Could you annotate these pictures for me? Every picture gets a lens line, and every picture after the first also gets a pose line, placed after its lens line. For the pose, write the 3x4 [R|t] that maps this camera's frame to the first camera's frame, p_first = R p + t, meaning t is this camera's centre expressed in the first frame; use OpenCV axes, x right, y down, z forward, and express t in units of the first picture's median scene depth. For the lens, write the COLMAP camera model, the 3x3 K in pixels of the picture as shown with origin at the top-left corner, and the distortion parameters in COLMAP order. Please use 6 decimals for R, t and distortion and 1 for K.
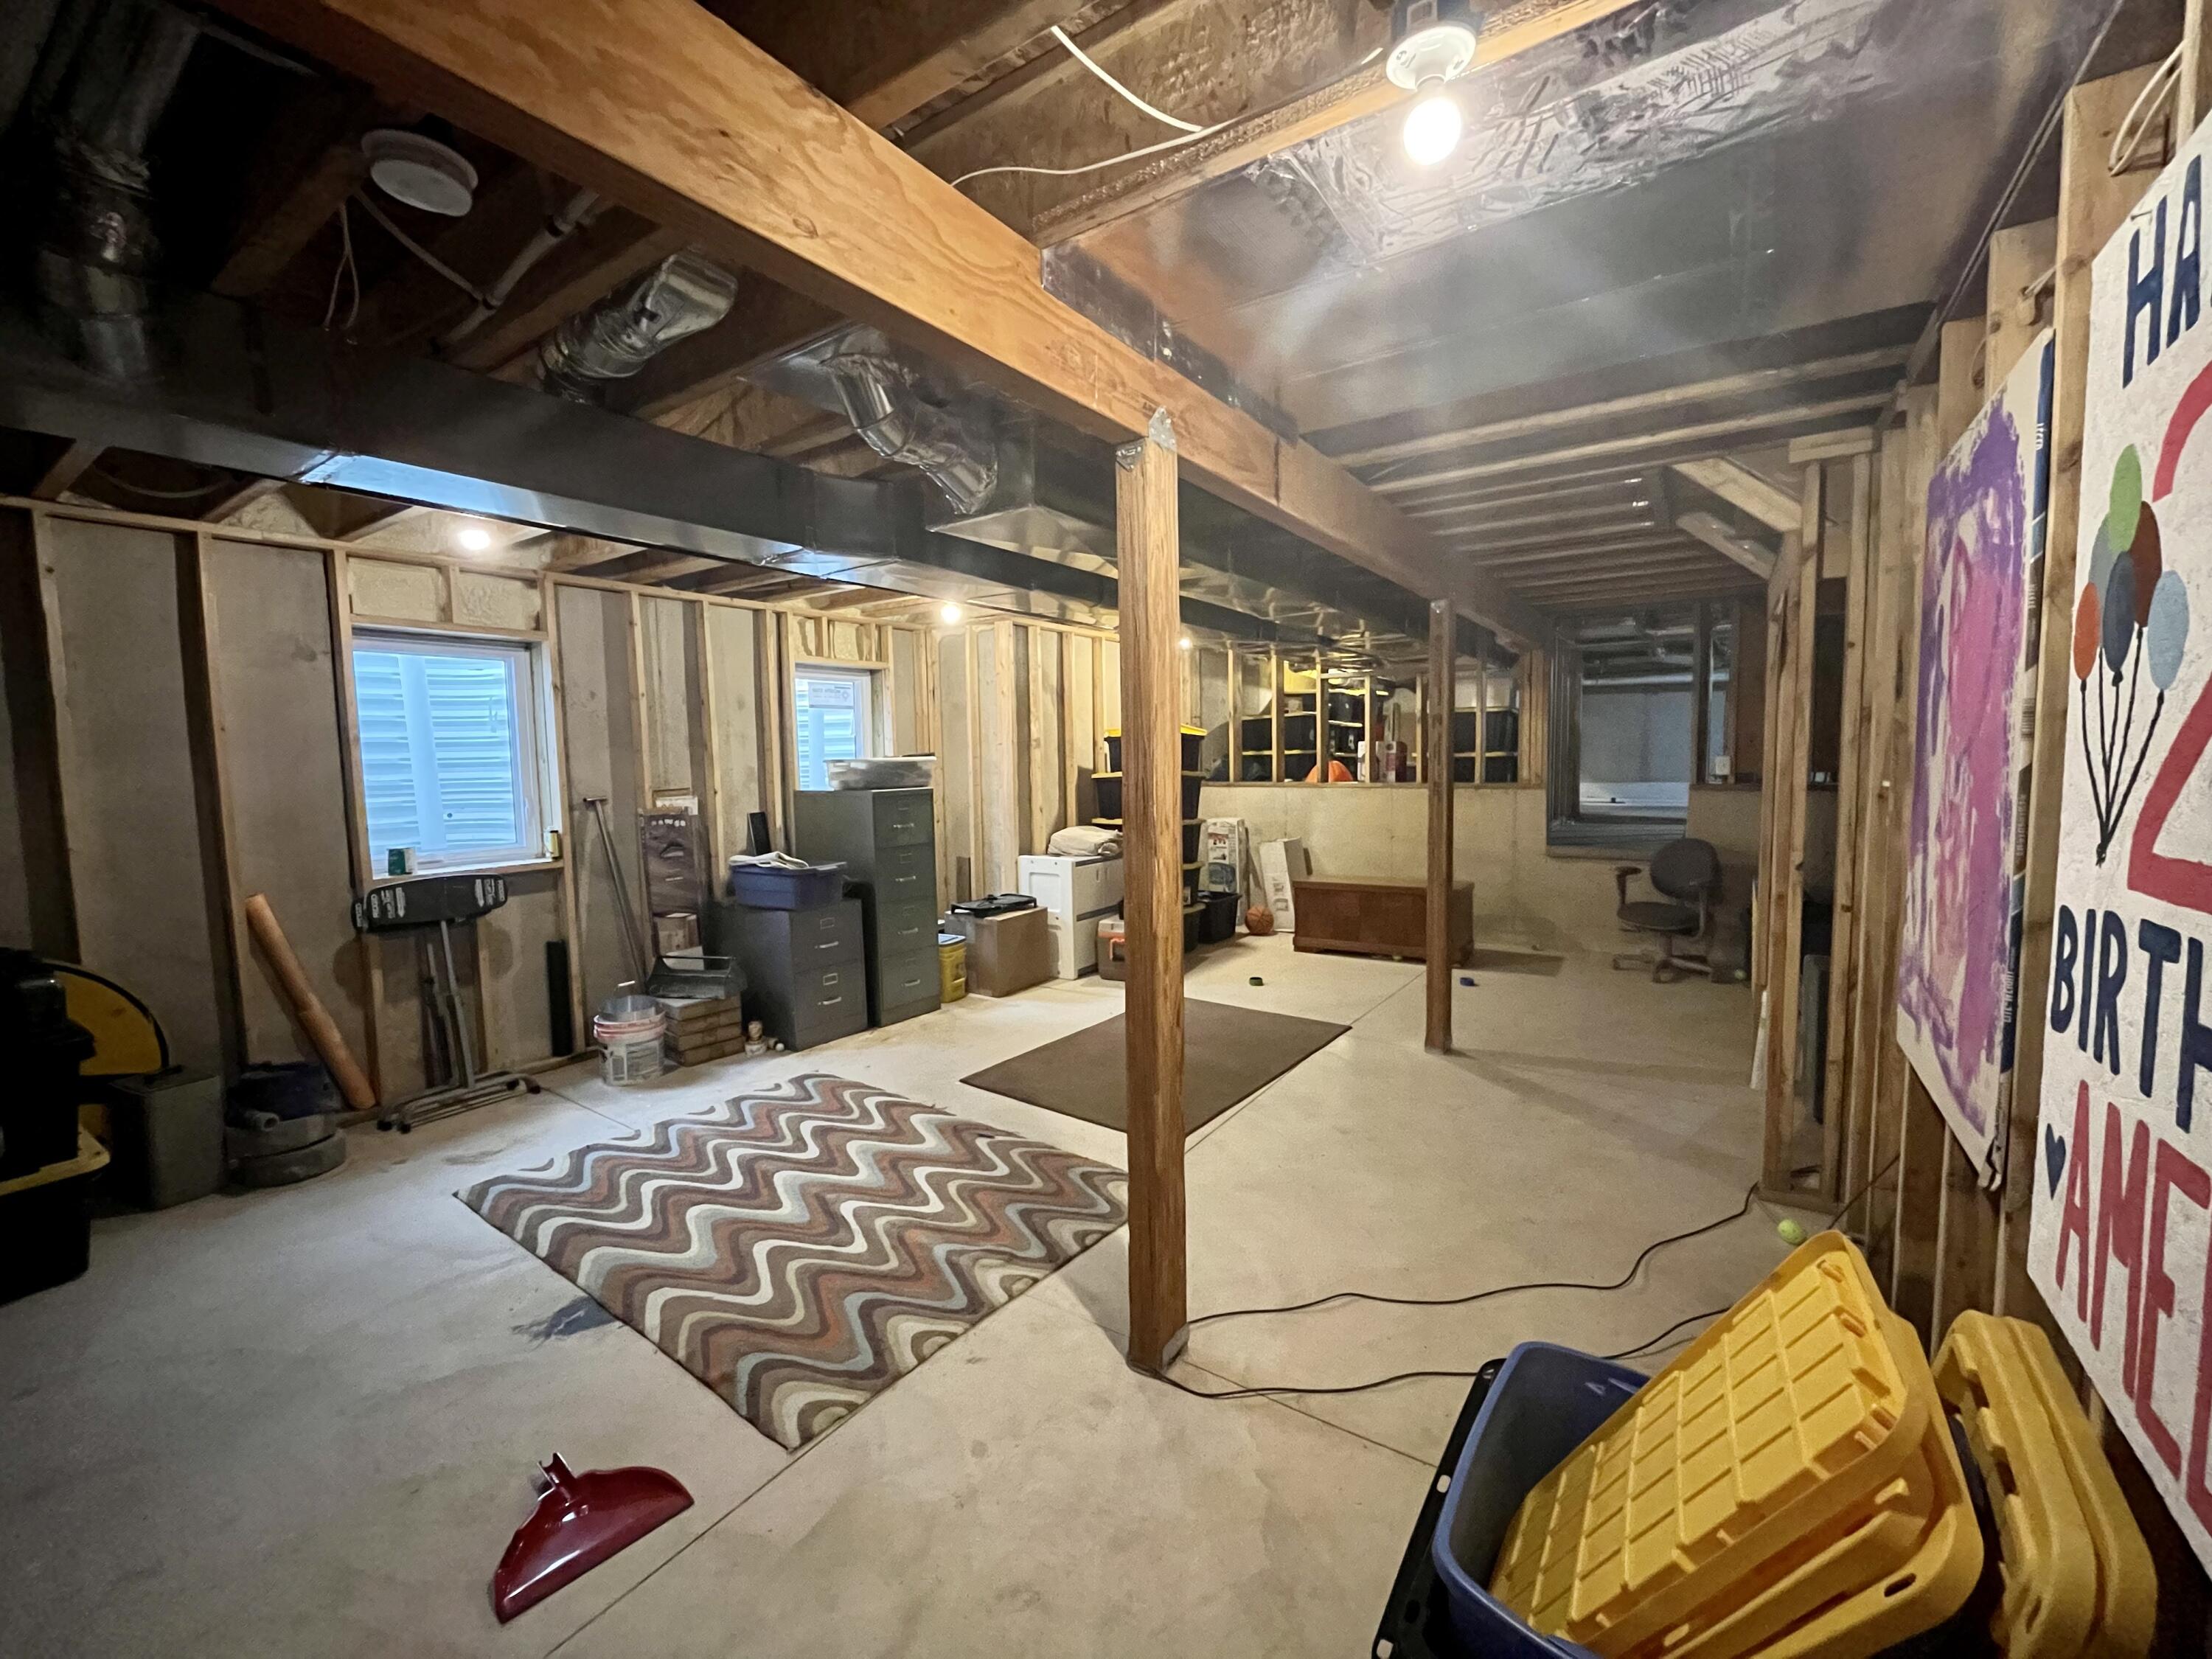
lens RADIAL K [[895.6, 0, 1107.8], [0, 895.6, 823.0], [0, 0, 1]] dist [-0.003701, 0.000422]
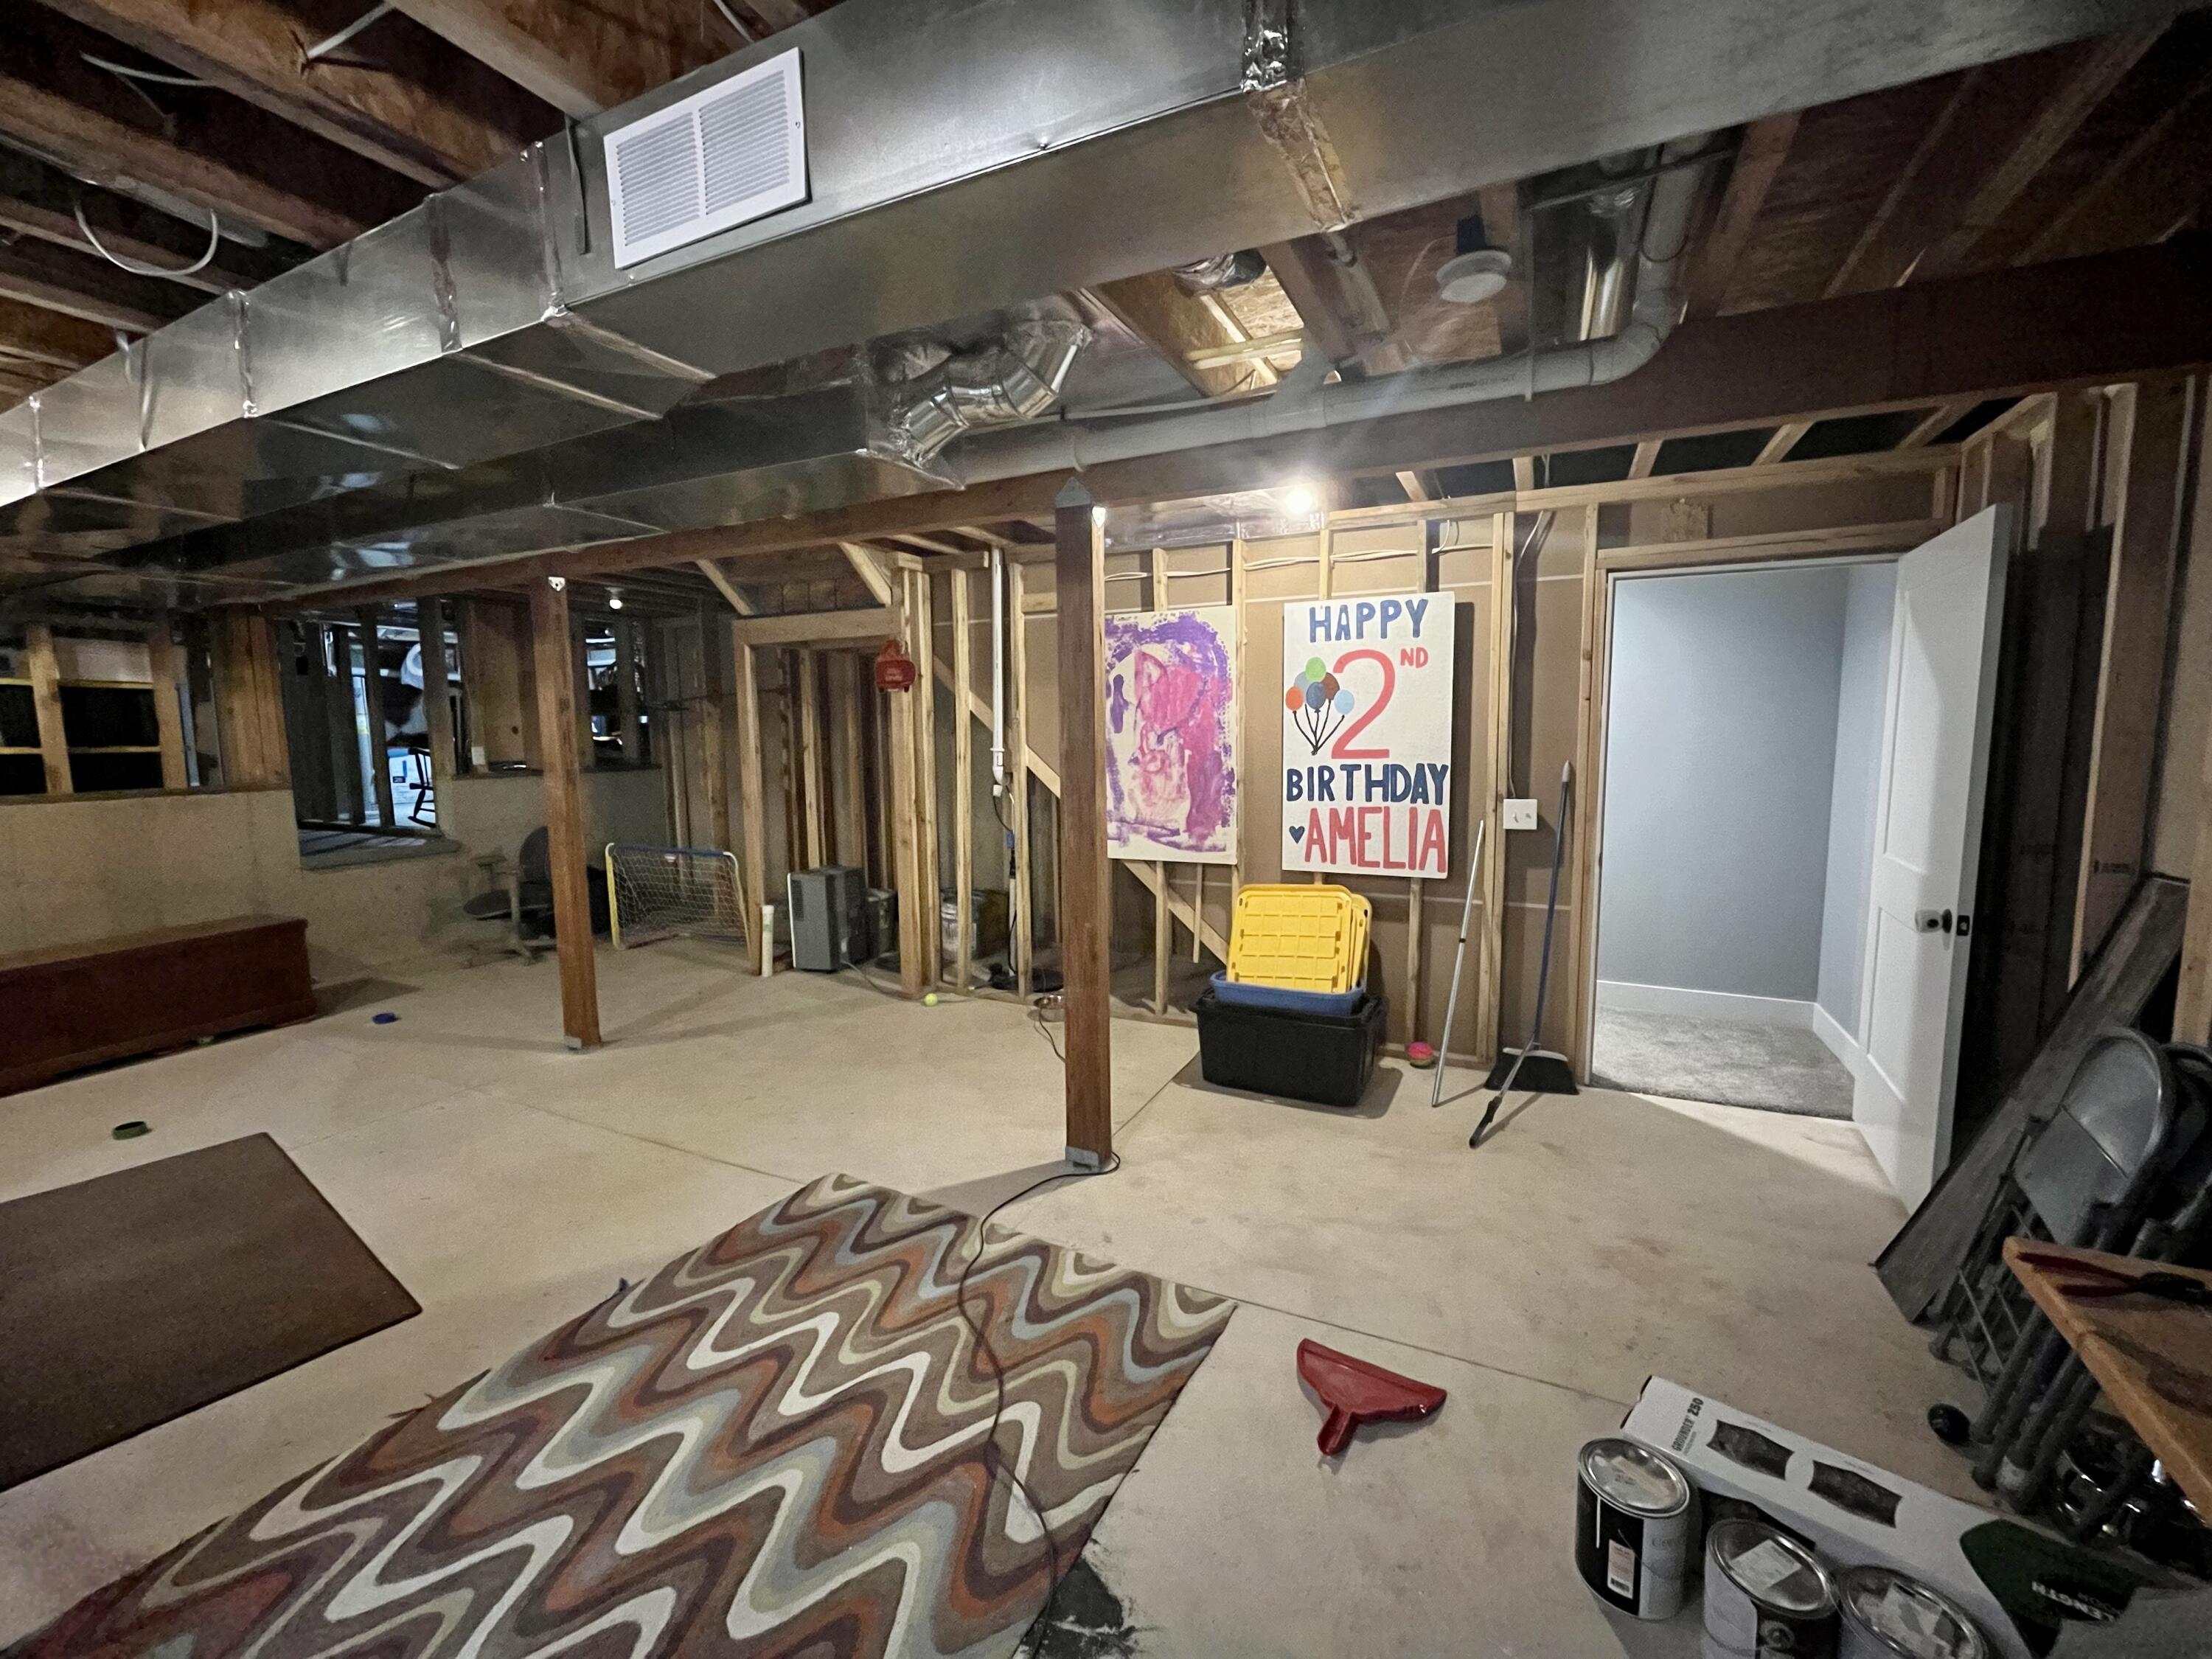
lens RADIAL K [[895.6, 0, 1107.8], [0, 895.6, 823.0], [0, 0, 1]] dist [-0.003701, 0.000422]
pose [[-0.145172, -0.085188, 0.985732, -0.878246], [0.088572, 0.991167, 0.098702, -0.043612], [-0.985434, 0.101637, -0.136345, 0.763284]]
